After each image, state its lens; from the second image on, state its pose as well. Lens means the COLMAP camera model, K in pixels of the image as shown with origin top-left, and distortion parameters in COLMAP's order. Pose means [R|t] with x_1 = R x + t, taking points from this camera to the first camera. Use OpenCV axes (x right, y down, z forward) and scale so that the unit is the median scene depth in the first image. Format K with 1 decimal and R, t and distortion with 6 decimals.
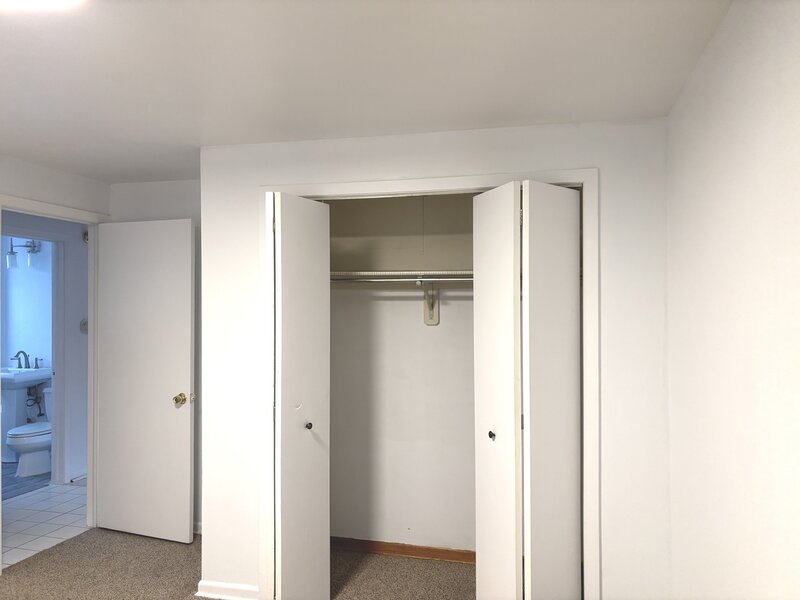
lens RADIAL K [[595.5, 0, 399.9], [0, 595.5, 299.9], [0, 0, 1]] dist [0.012277, -0.003210]
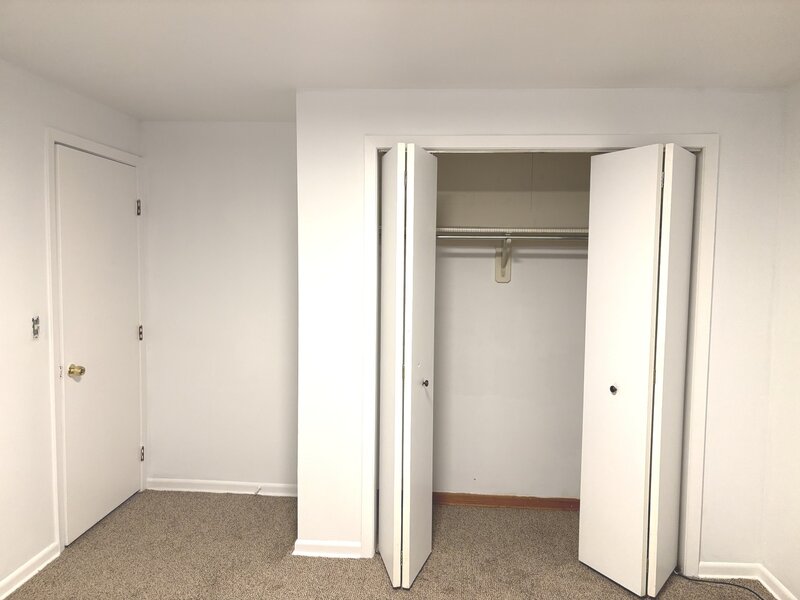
lens RADIAL K [[595.5, 0, 399.1], [0, 595.5, 300.2], [0, 0, 1]] dist [0.012277, -0.003210]
pose [[0.986218, 0.003809, 0.165410, -0.343672], [-0.016349, 0.997086, 0.074515, 0.000099], [-0.164644, -0.076192, 0.983406, 0.038199]]
